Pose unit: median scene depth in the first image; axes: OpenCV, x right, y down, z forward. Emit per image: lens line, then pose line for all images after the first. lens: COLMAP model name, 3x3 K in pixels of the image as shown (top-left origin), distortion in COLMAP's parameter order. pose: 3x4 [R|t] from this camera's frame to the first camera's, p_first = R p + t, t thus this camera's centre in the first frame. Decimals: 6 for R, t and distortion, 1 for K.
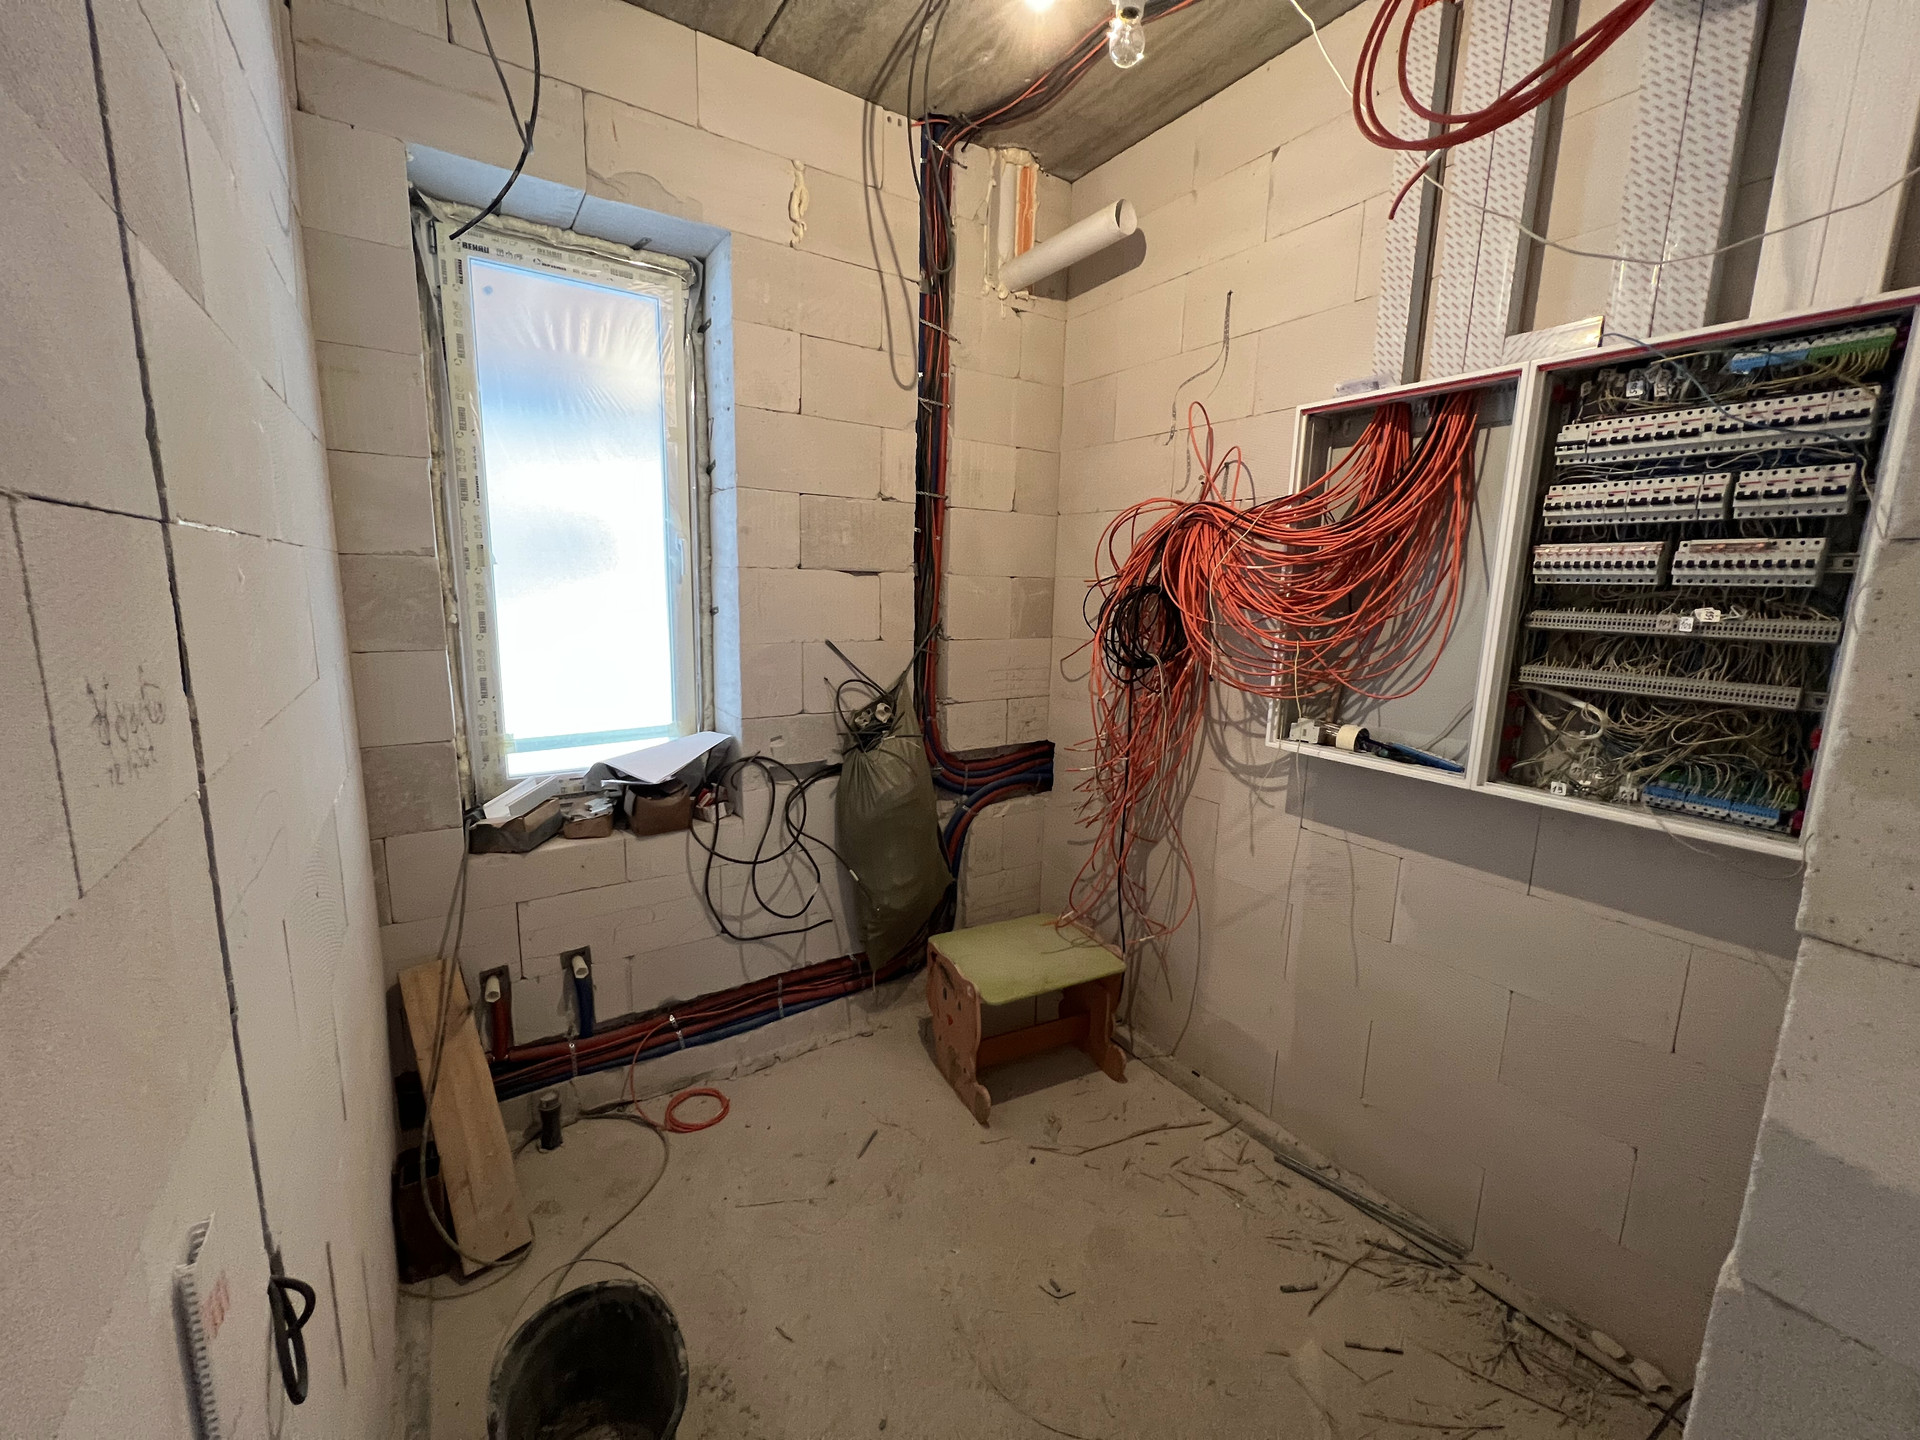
lens RADIAL K [[768.4, 0, 969.1], [0, 768.4, 720.4], [0, 0, 1]] dist [-0.000757, 0.000378]
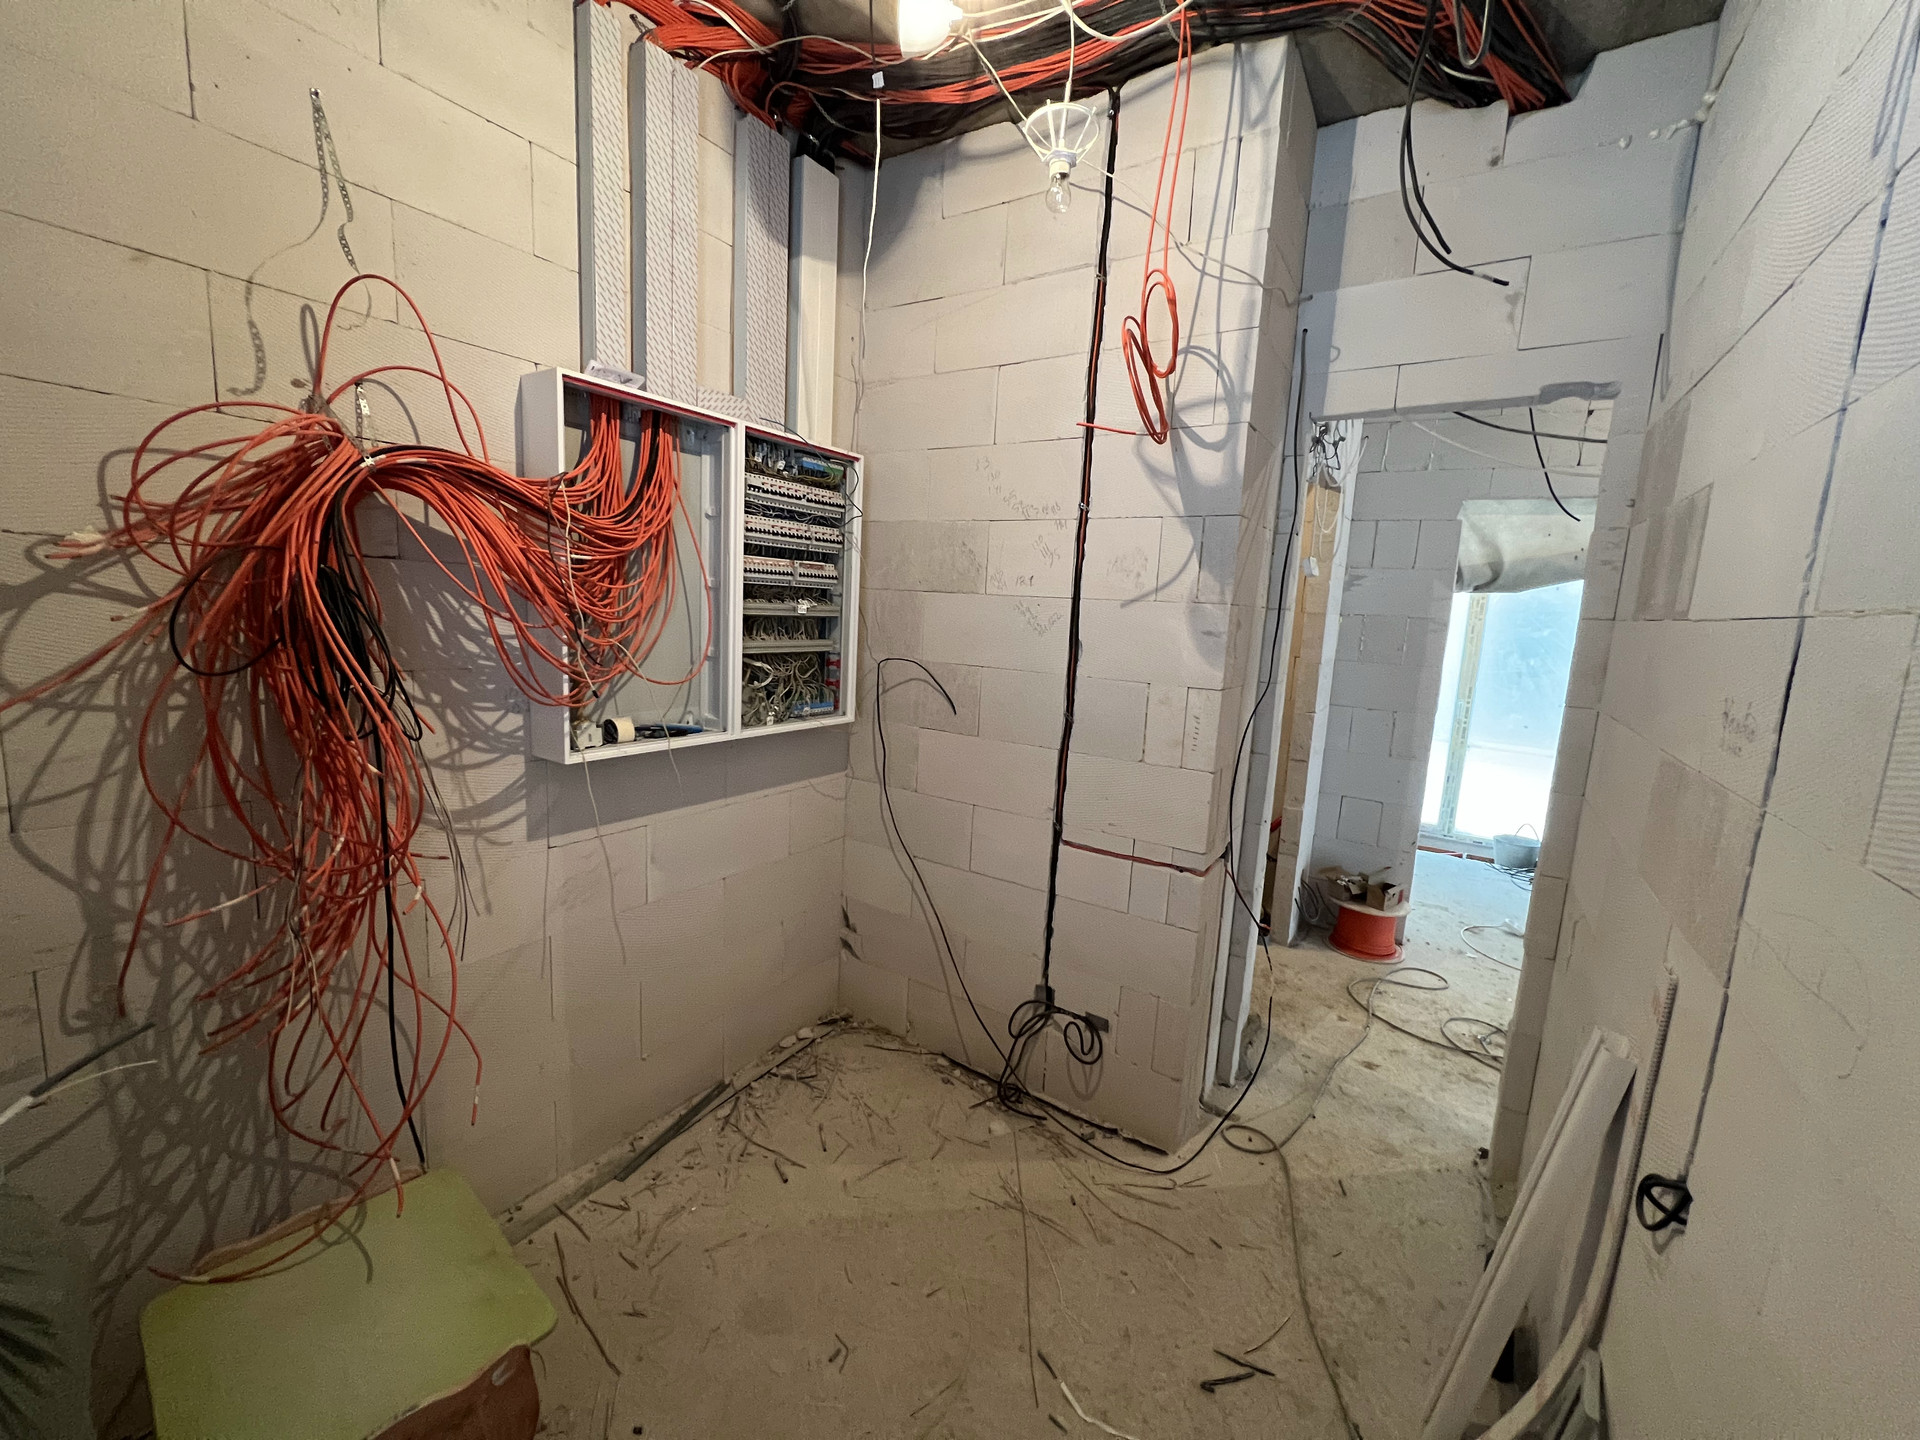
lens RADIAL K [[768.4, 0, 966.6], [0, 768.4, 713.0], [0, 0, 1]] dist [-0.000757, 0.000378]
pose [[-0.390463, -0.181845, 0.902481, -0.730324], [0.094140, 0.967272, 0.235631, -0.242475], [-0.915793, 0.176964, -0.360565, 1.185242]]
